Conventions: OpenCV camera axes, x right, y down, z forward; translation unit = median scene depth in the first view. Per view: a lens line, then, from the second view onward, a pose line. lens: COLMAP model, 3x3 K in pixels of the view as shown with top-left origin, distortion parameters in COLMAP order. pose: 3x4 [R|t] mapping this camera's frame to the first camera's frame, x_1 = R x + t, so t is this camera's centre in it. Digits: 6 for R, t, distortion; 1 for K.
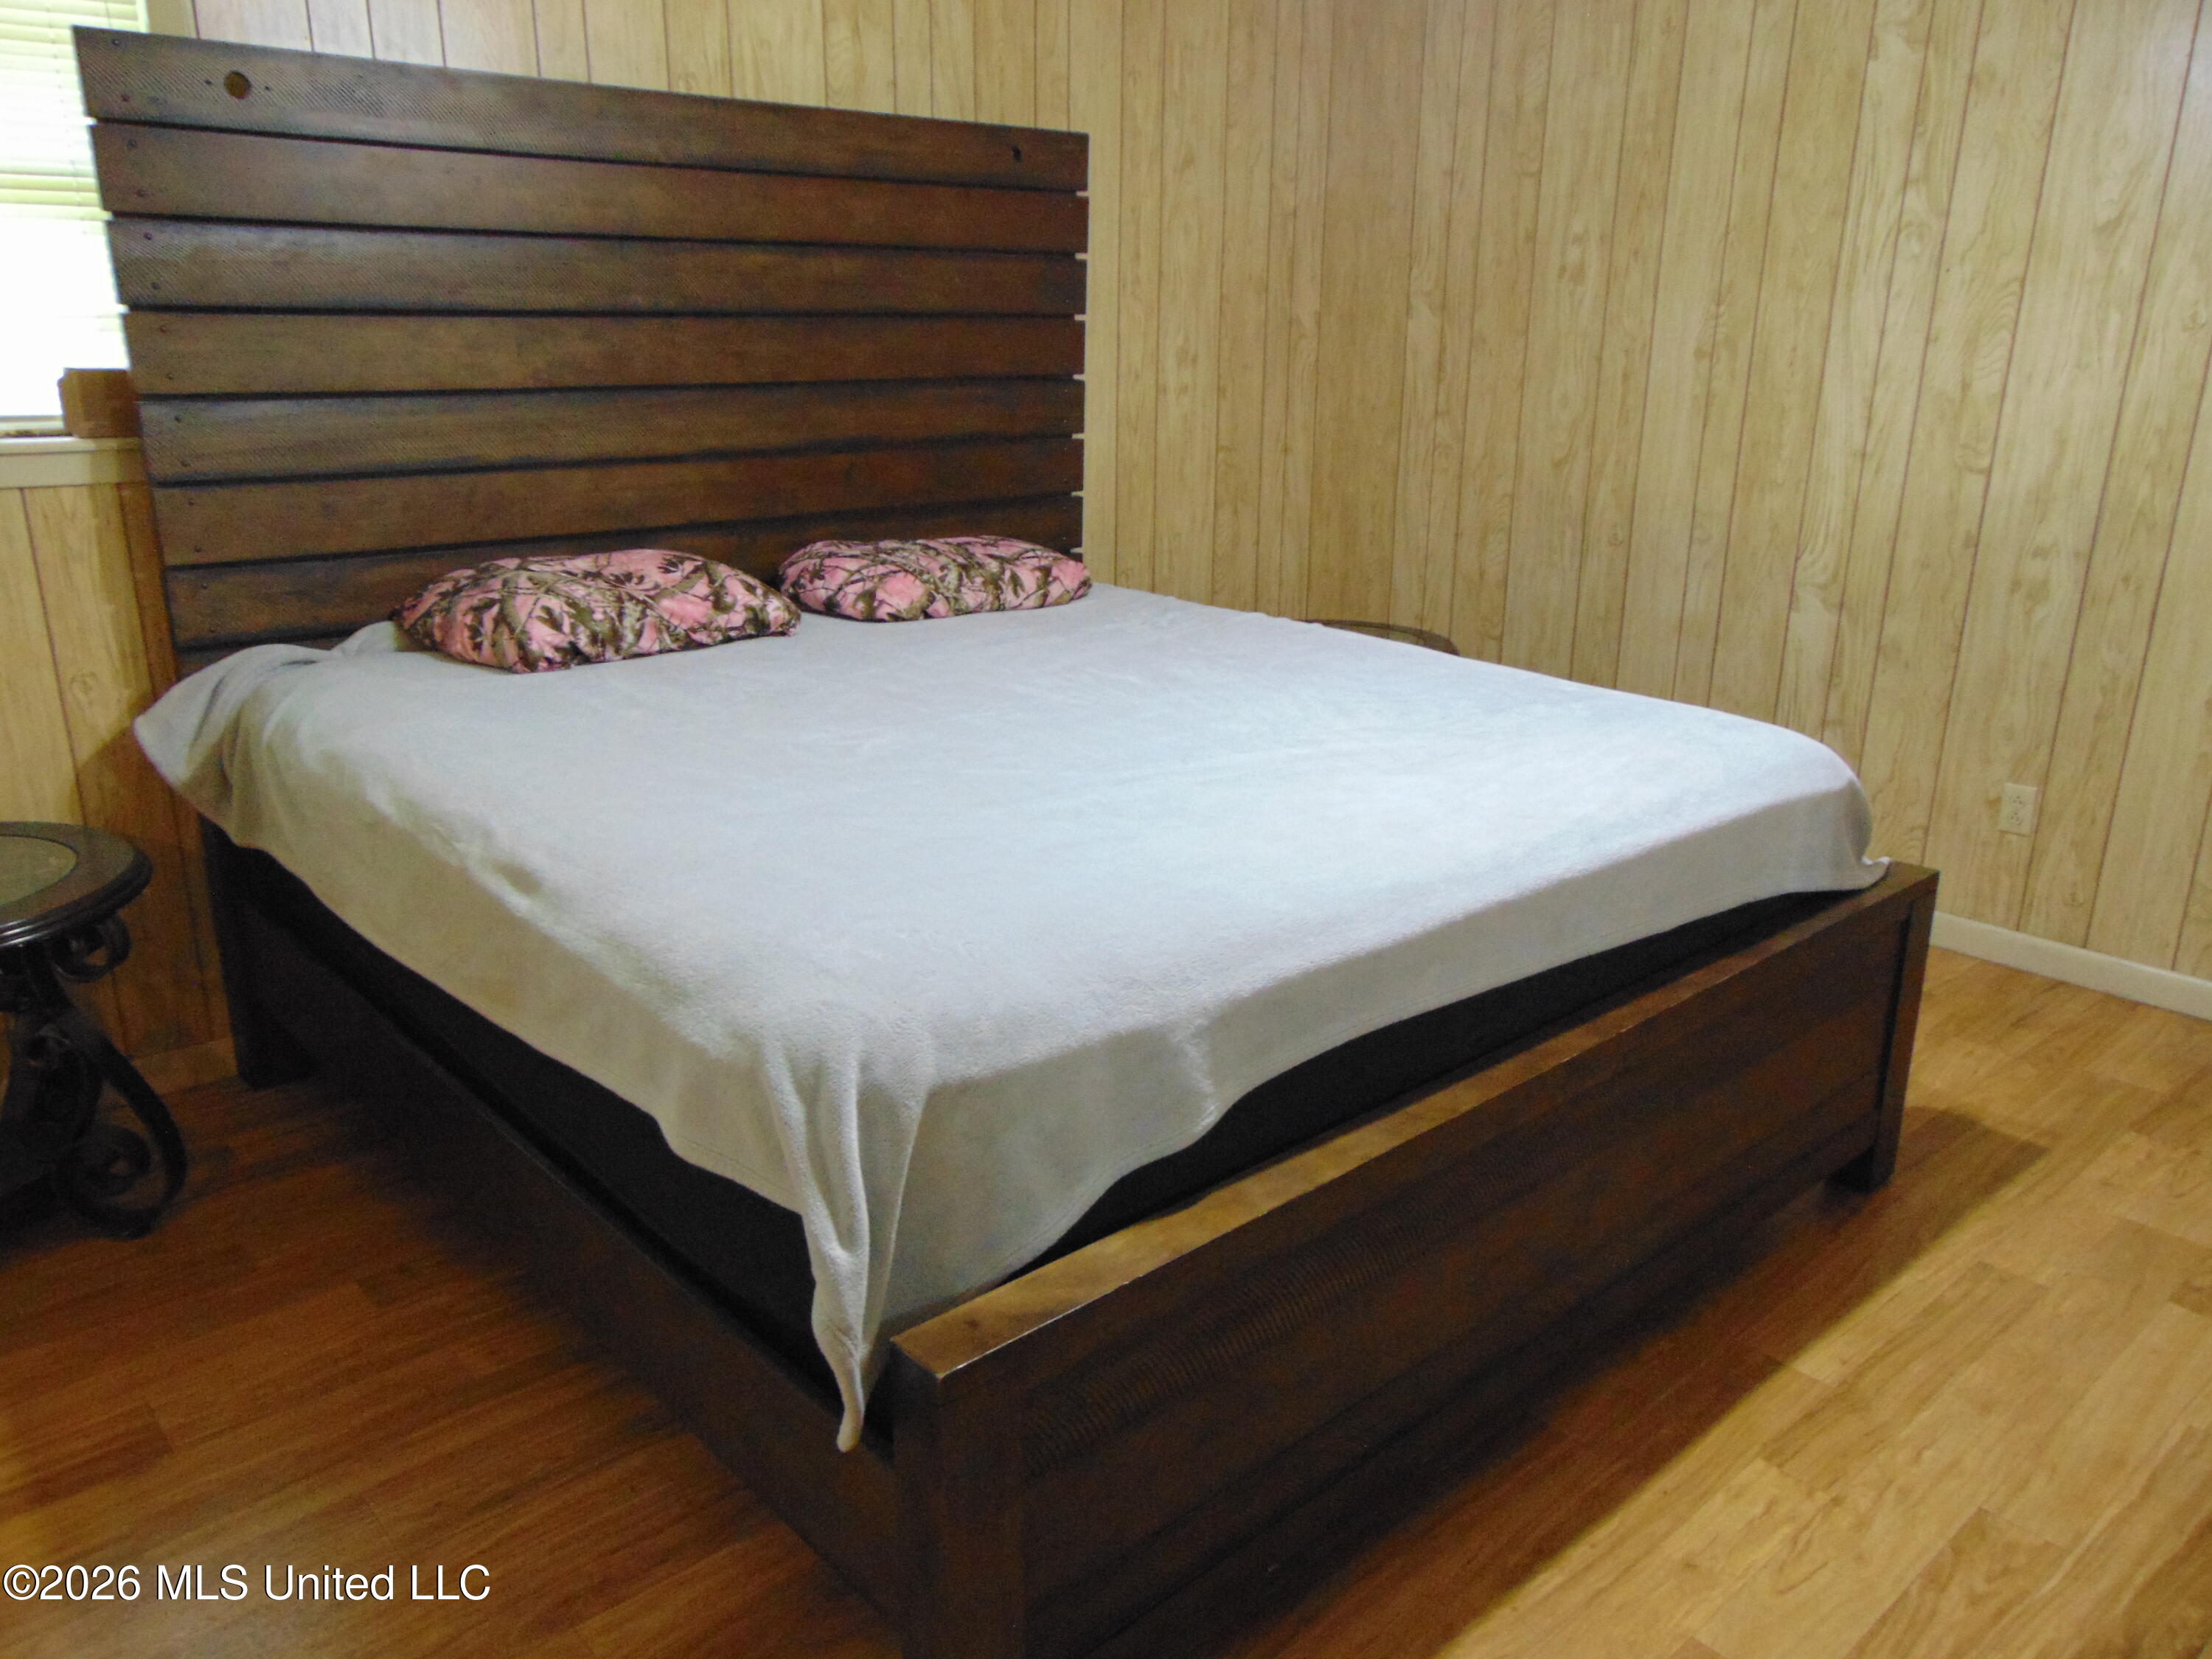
lens RADIAL K [[1645.5, 0, 1108.1], [0, 1645.5, 828.5], [0, 0, 1]] dist [-0.027965, 0.063012]
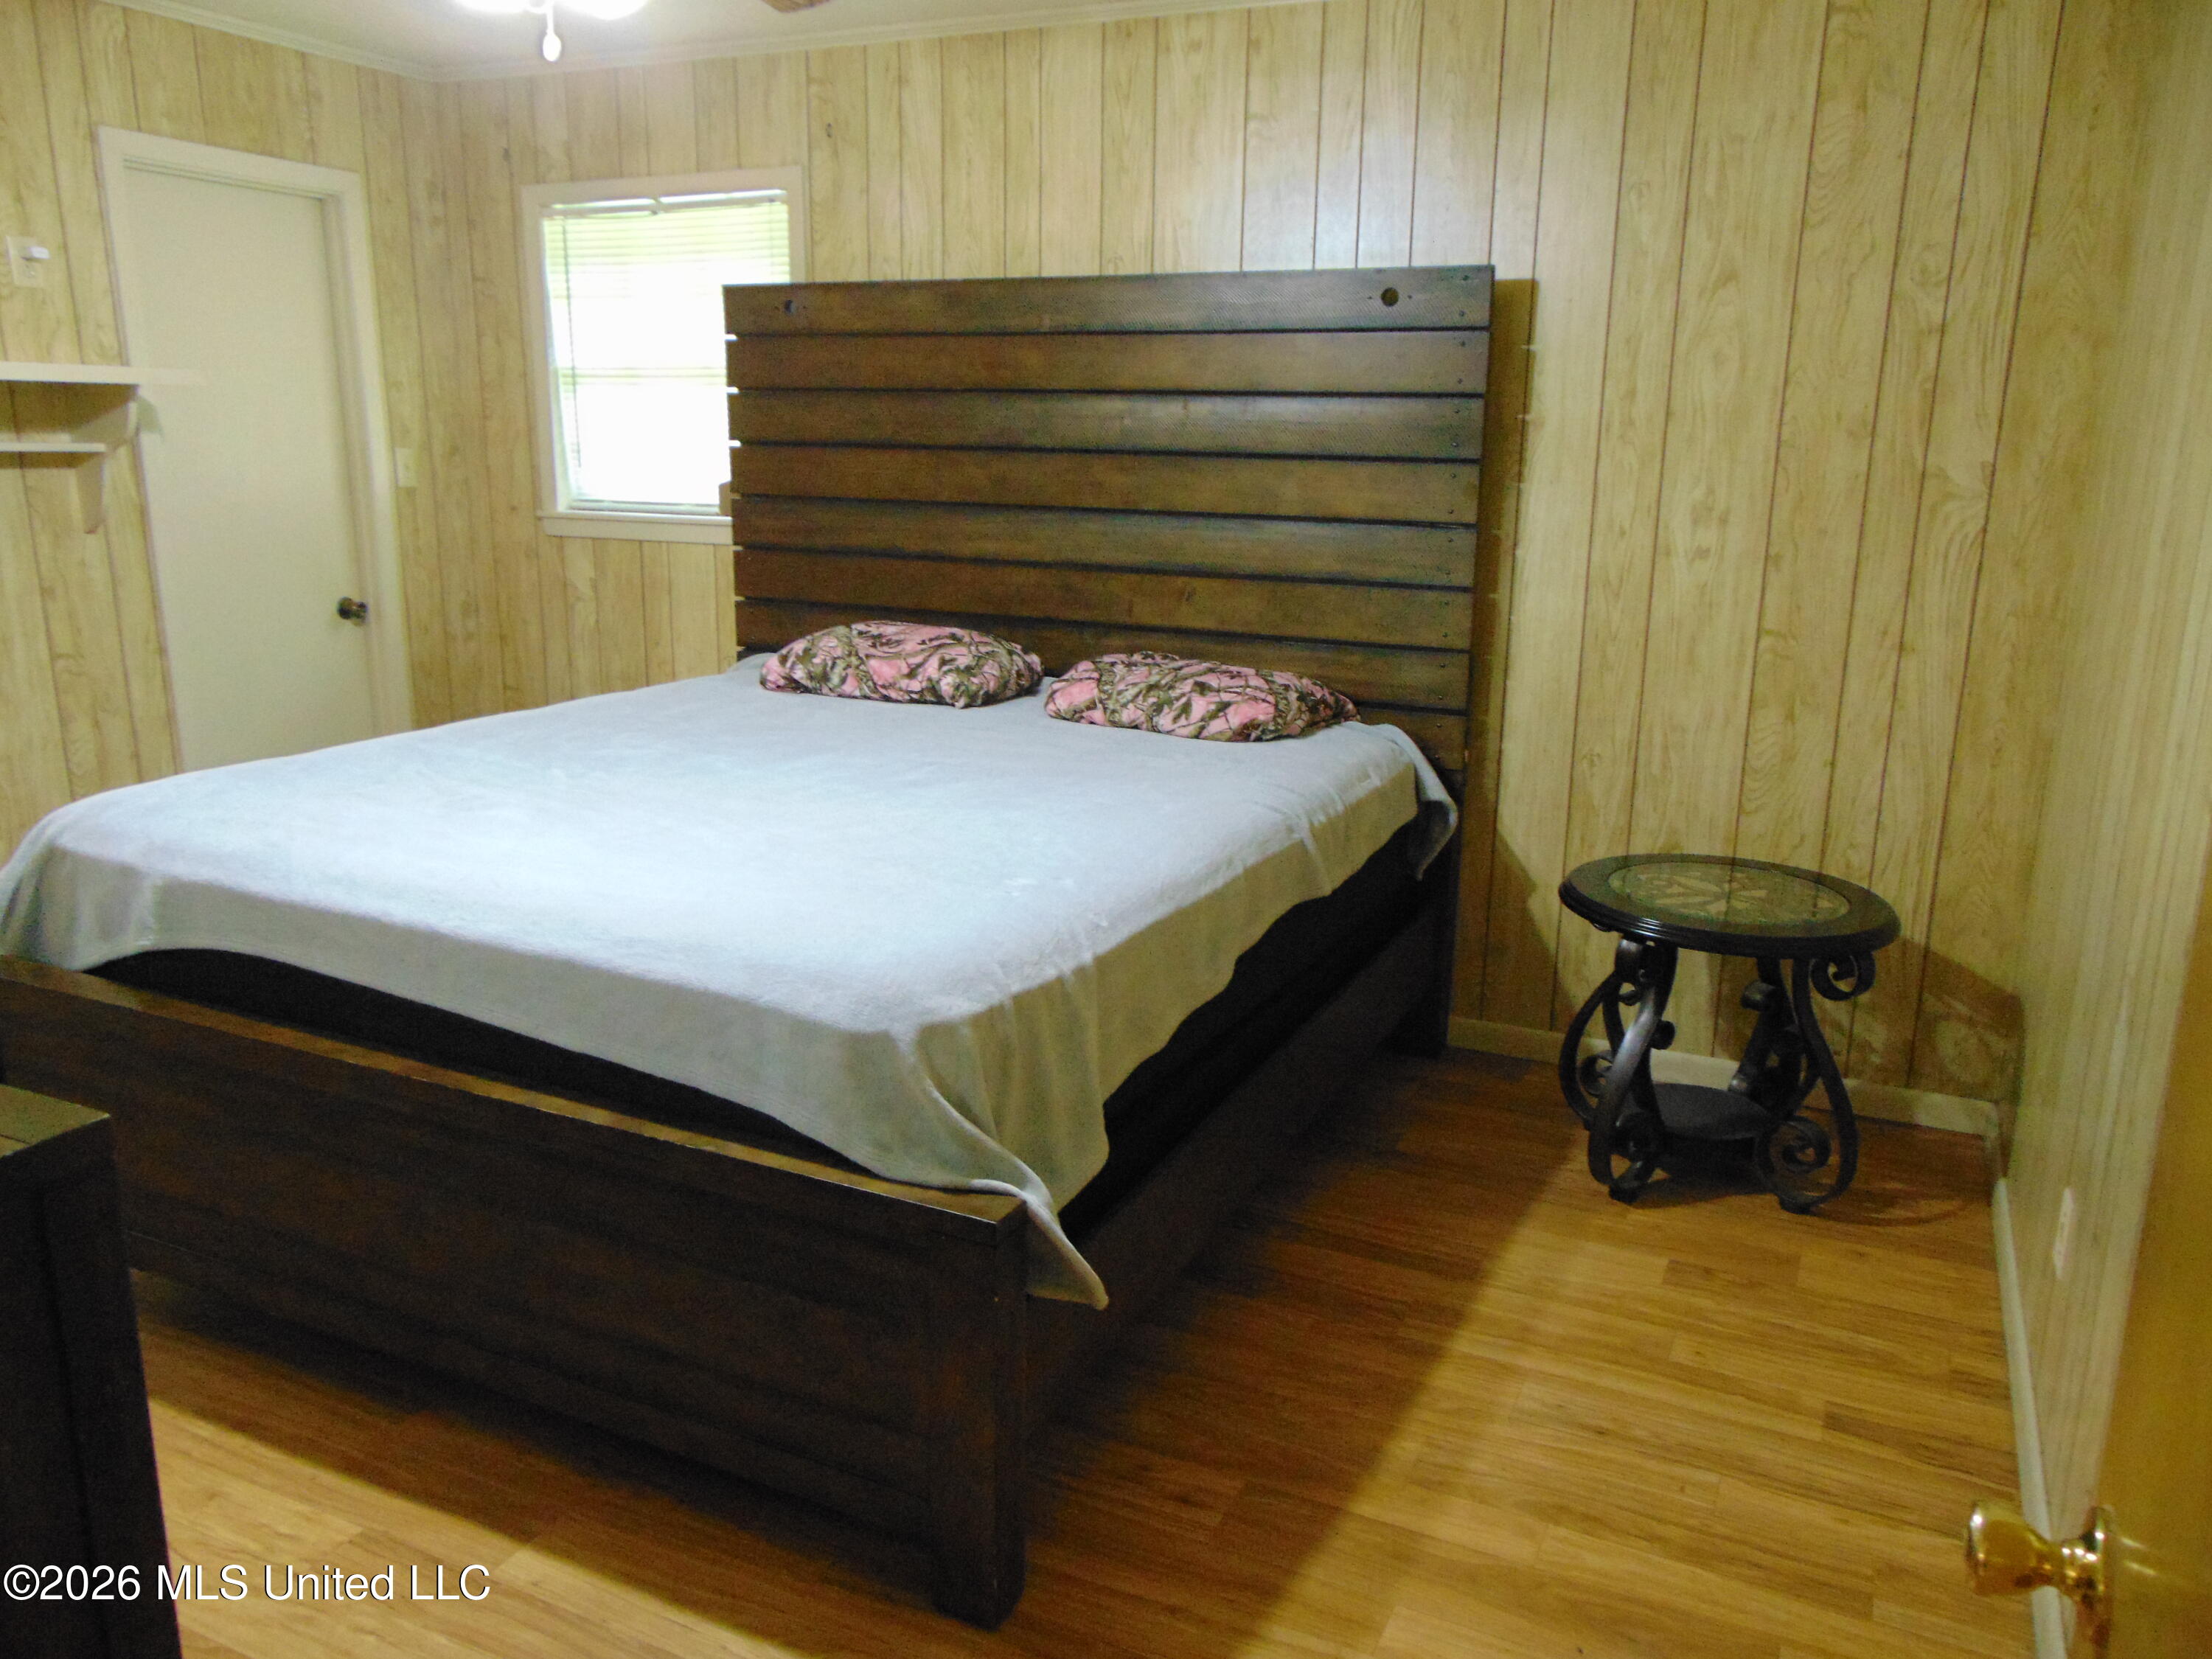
lens RADIAL K [[1645.5, 0, 1097.9], [0, 1645.5, 826.3], [0, 0, 1]] dist [-0.027965, 0.063012]
pose [[0.380943, 0.215805, -0.899061, 1.056675], [-0.289787, 0.951254, 0.105547, -0.211833], [0.878013, 0.220329, 0.424911, 0.649923]]
